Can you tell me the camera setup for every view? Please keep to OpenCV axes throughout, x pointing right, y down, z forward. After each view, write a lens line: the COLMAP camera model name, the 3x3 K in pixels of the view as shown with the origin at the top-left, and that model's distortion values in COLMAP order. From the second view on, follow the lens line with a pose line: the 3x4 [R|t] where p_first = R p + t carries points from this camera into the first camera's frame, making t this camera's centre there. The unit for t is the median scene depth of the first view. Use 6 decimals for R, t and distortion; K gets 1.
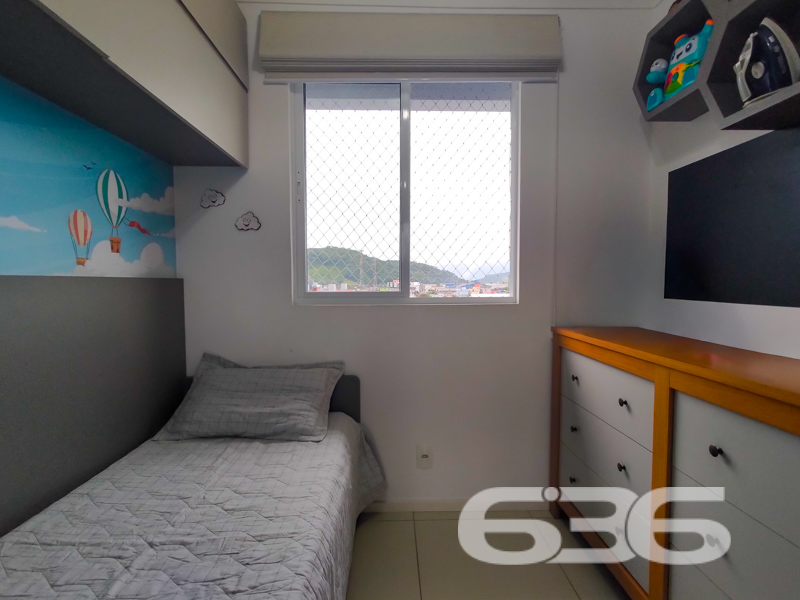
lens RADIAL K [[395.5, 0, 401.9], [0, 395.5, 302.2], [0, 0, 1]] dist [-0.001784, -0.001217]
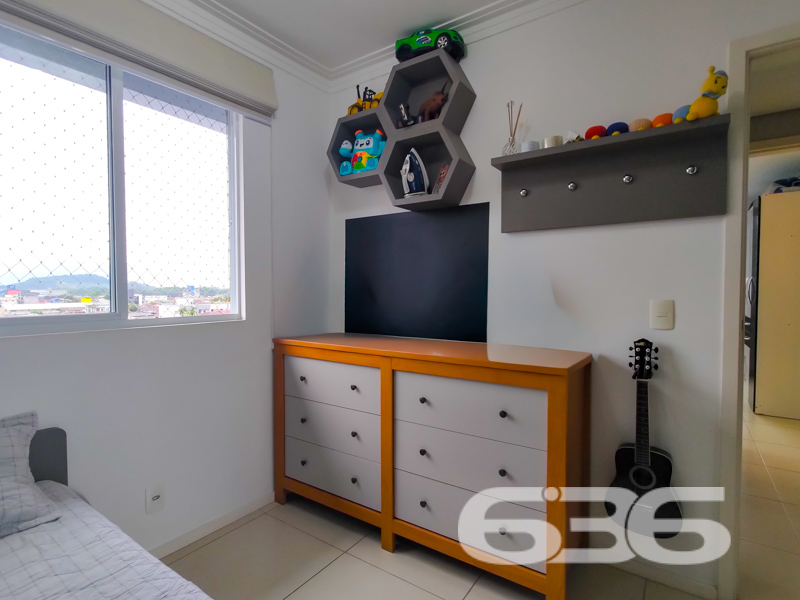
lens RADIAL K [[413.6, 0, 404.0], [0, 413.6, 301.1], [0, 0, 1]] dist [0.001670, 0.000499]
pose [[0.585736, -0.018840, 0.810283, -0.435741], [0.035593, 0.999363, -0.002493, -0.035250], [-0.809720, 0.030300, 0.586033, -0.009672]]
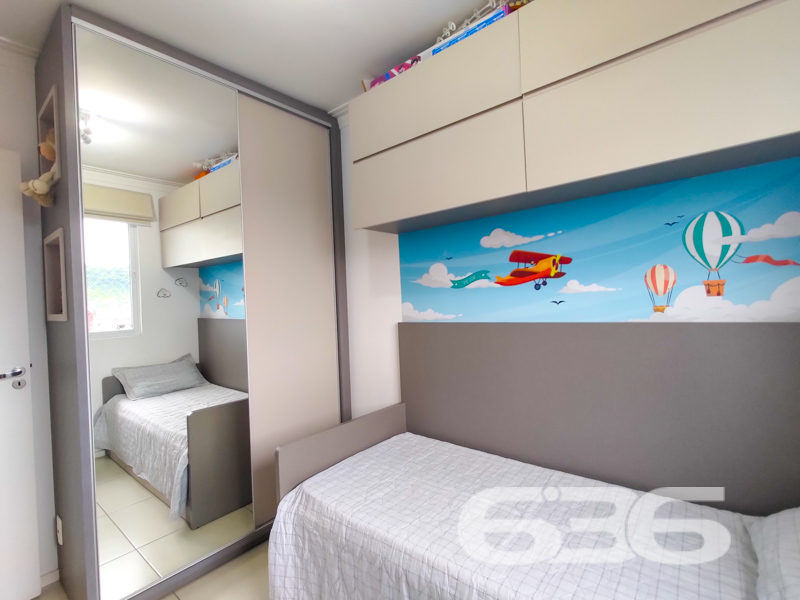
lens RADIAL K [[385.6, 0, 408.2], [0, 385.6, 301.4], [0, 0, 1]] dist [0.000736, 0.000193]
pose [[-0.656968, 0.033438, -0.753177, 0.440647], [0.009452, 0.999303, 0.036120, -0.145620], [0.753860, 0.016610, -0.656826, 0.998850]]
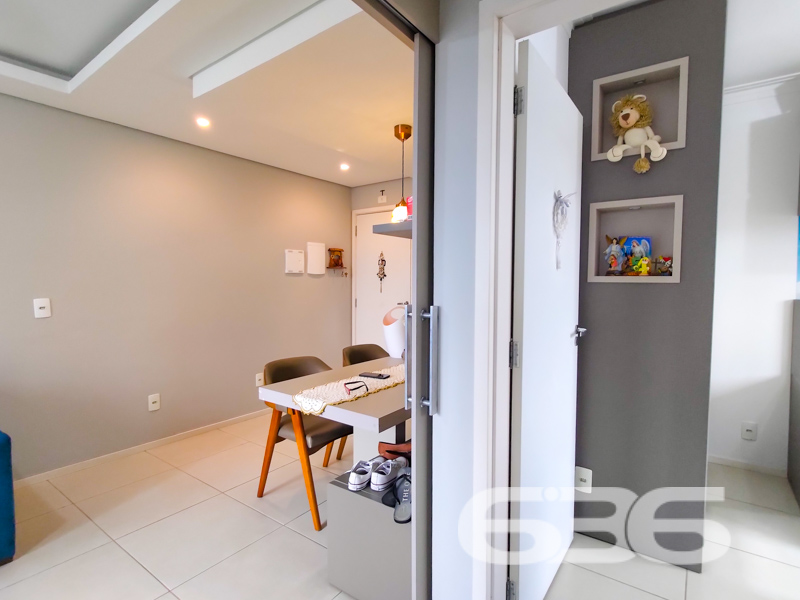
lens RADIAL K [[413.6, 0, 404.0], [0, 413.6, 301.1], [0, 0, 1]] dist [0.001670, 0.000499]
pose [[-0.611920, 0.038965, -0.789959, 1.638839], [-0.035246, 0.996450, 0.076453, -0.075987], [0.790134, 0.074626, -0.608375, -0.233188]]
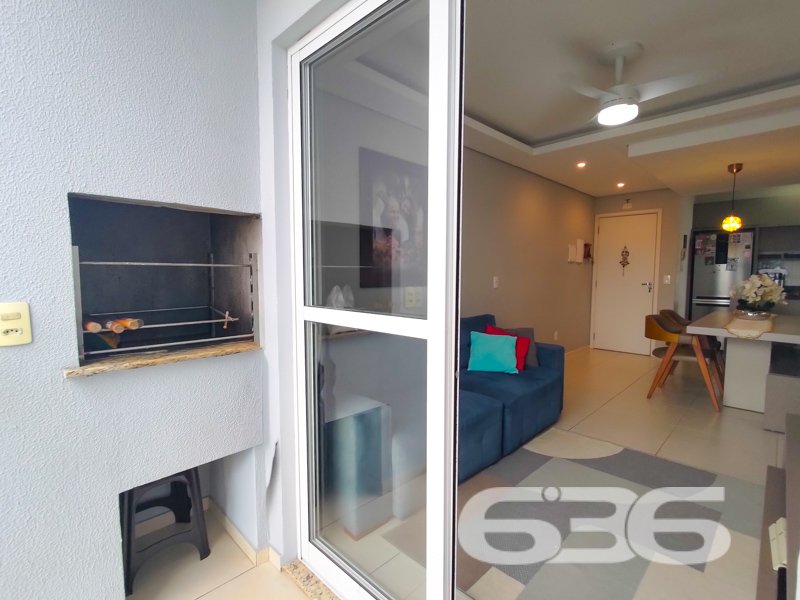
lens RADIAL K [[392.0, 0, 400.8], [0, 392.0, 302.2], [0, 0, 1]] dist [-0.002502, -0.000289]
pose [[-0.720938, 0.056286, -0.690710, 3.482577], [-0.029844, 0.993250, 0.112090, -0.015413], [0.692357, 0.101423, -0.714391, -0.917960]]
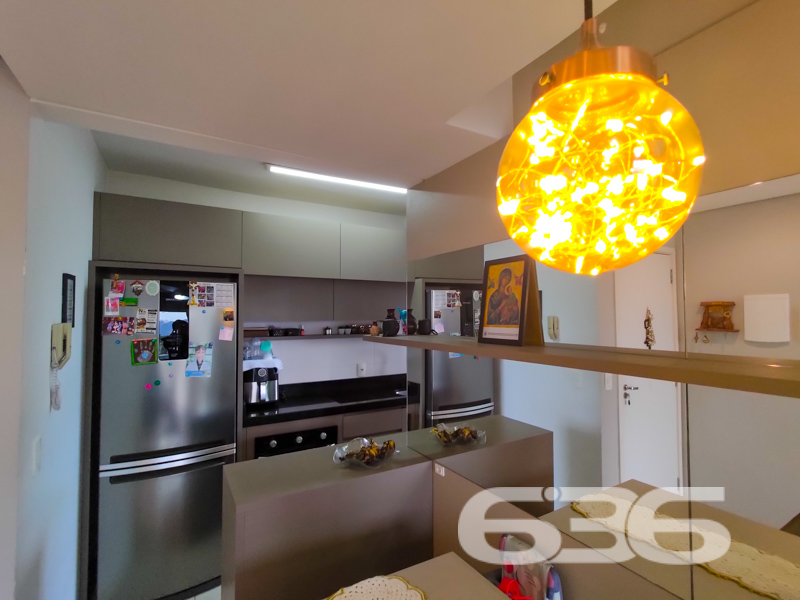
lens RADIAL K [[386.7, 0, 400.4], [0, 386.7, 301.9], [0, 0, 1]] dist [0.001886, -0.000093]
pose [[0.480675, -0.026093, -0.876511, 0.433276], [-0.040524, 0.997828, -0.051929, -0.211579], [0.875962, 0.060481, 0.478574, -1.448788]]
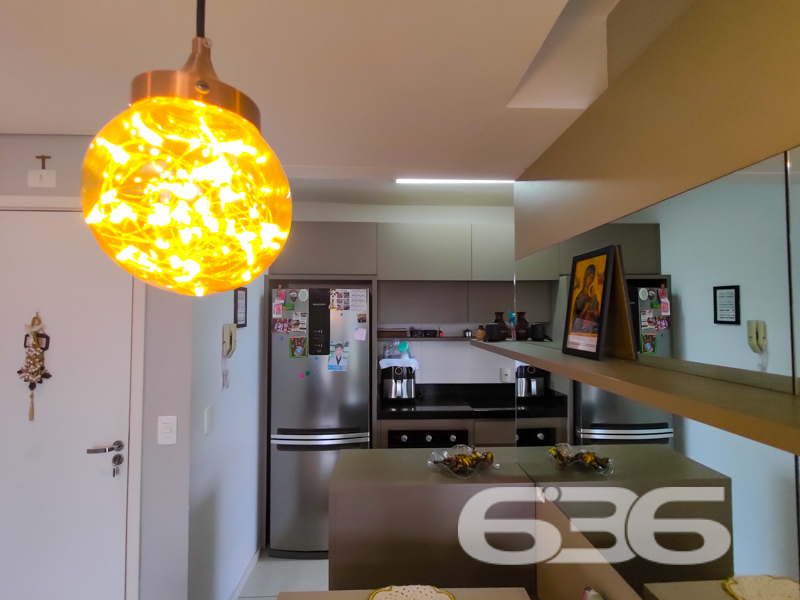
lens RADIAL K [[392.0, 0, 400.8], [0, 392.0, 302.2], [0, 0, 1]] dist [-0.002502, -0.000289]
pose [[0.013714, -0.028675, -0.999495, 0.504397], [-0.046825, 0.998474, -0.029288, -0.235064], [0.998809, 0.047203, 0.012350, -1.175391]]
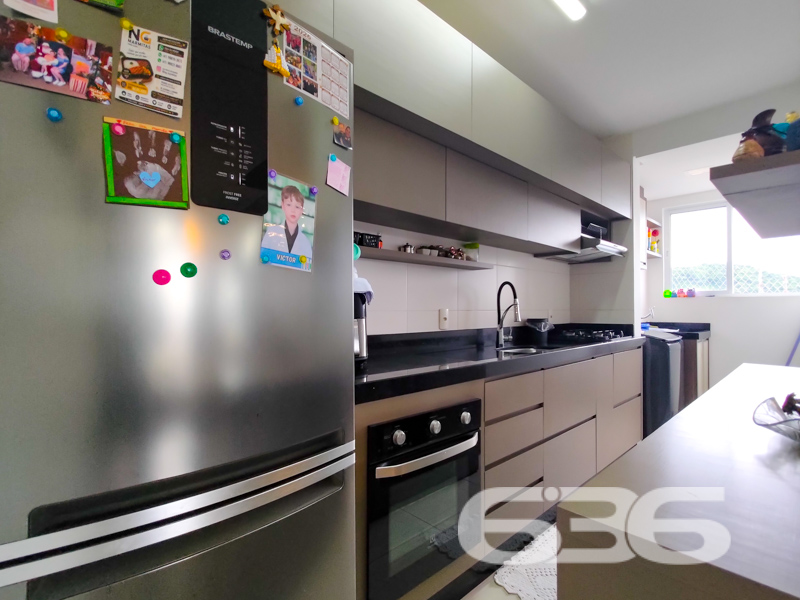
lens RADIAL K [[392.0, 0, 400.8], [0, 392.0, 302.2], [0, 0, 1]] dist [-0.002502, -0.000289]
pose [[0.662311, -0.006849, -0.749198, -0.642884], [-0.037571, 0.998397, -0.042340, 0.074443], [0.748286, 0.056190, 0.660992, -1.635467]]
